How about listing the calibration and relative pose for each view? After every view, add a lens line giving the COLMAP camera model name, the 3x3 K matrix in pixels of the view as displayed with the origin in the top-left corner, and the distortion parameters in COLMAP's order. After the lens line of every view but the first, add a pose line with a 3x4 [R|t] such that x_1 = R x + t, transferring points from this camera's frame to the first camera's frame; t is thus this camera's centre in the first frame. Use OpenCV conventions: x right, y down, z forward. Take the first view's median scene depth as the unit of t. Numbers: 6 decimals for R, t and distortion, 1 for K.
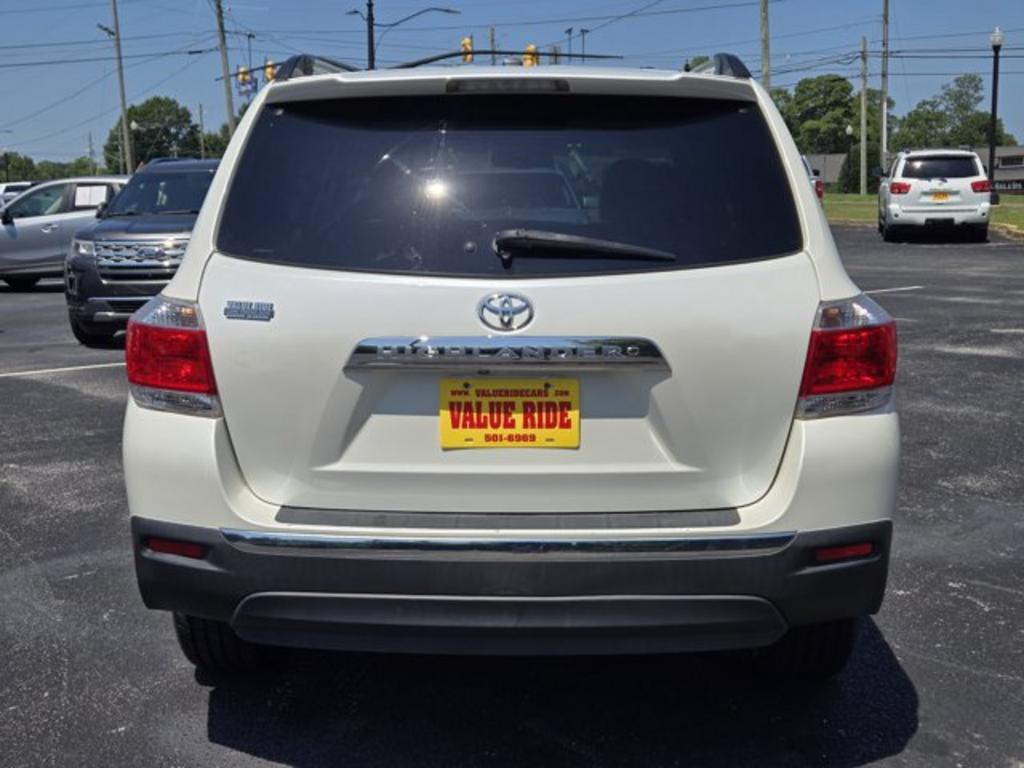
lens RADIAL K [[1350.6, 0, 512.0], [0, 1350.6, 384.0], [0, 0, 1]] dist [0.081793, 0.004229]
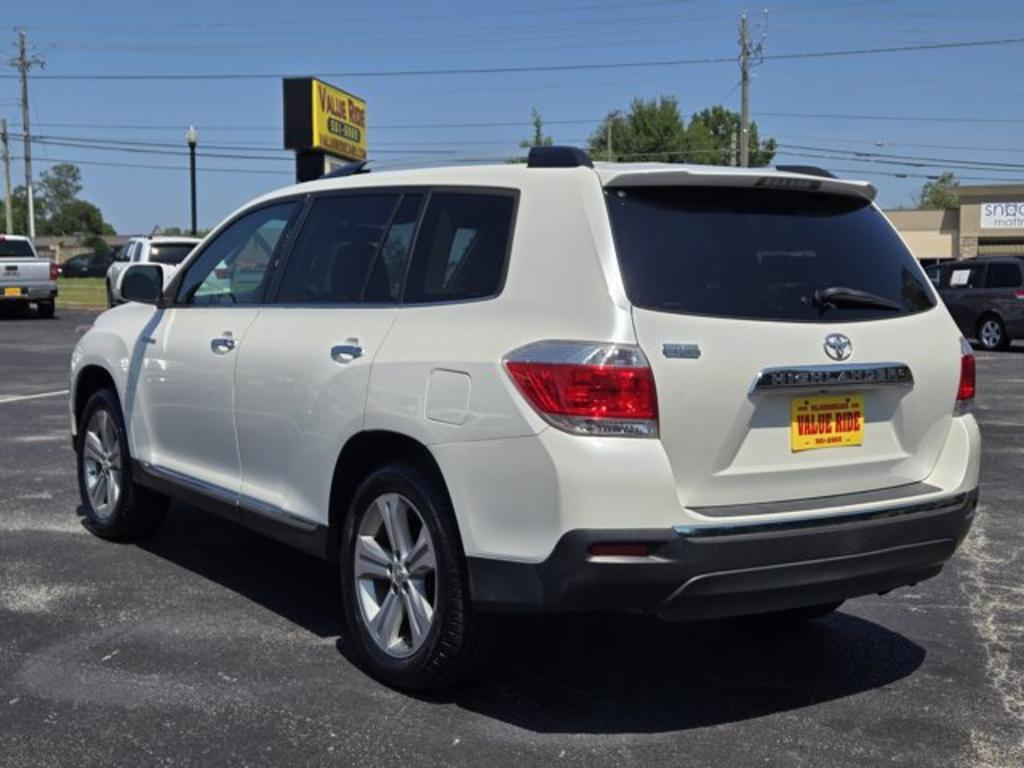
lens RADIAL K [[1362.4, 0, 512.0], [0, 1362.4, 384.0], [0, 0, 1]] dist [0.175502, -0.471915]
pose [[0.802162, -0.032892, 0.596200, -1.073942], [0.070963, 0.996657, -0.040492, 0.016870], [-0.592875, 0.074789, 0.801814, 0.076580]]
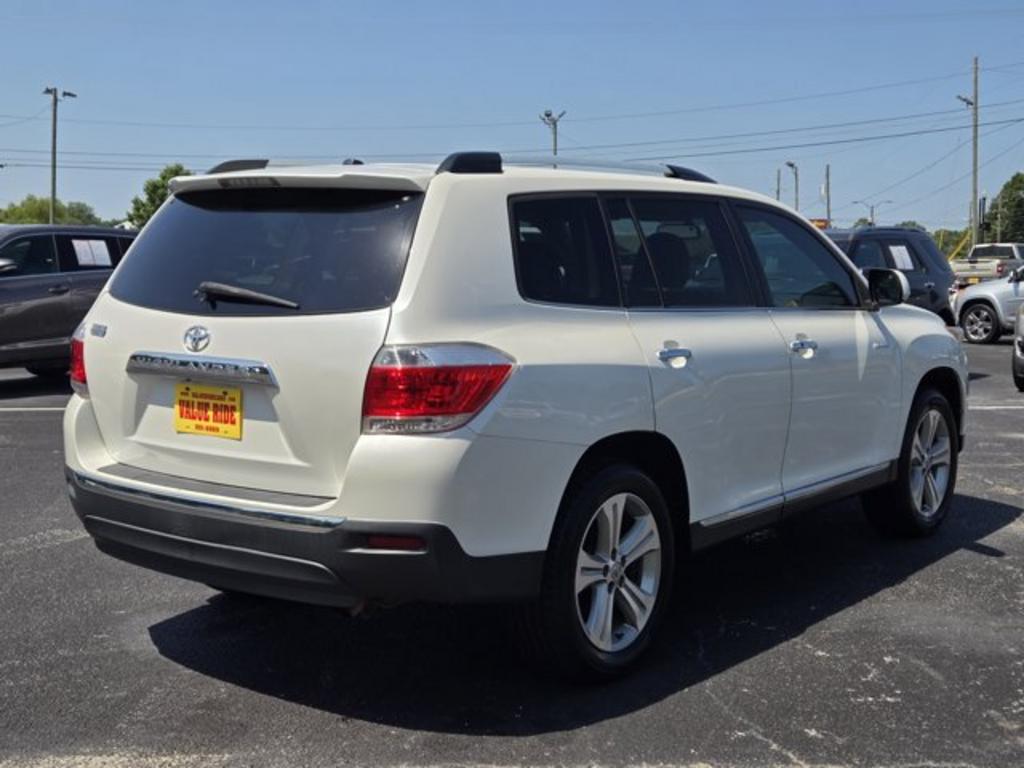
lens RADIAL K [[1362.4, 0, 512.0], [0, 1362.4, 384.0], [0, 0, 1]] dist [0.175502, -0.471915]
pose [[0.805349, 0.070432, -0.588602, 1.096008], [-0.100062, 0.994821, -0.017868, -0.012488], [0.584295, 0.073287, 0.808225, 0.019425]]
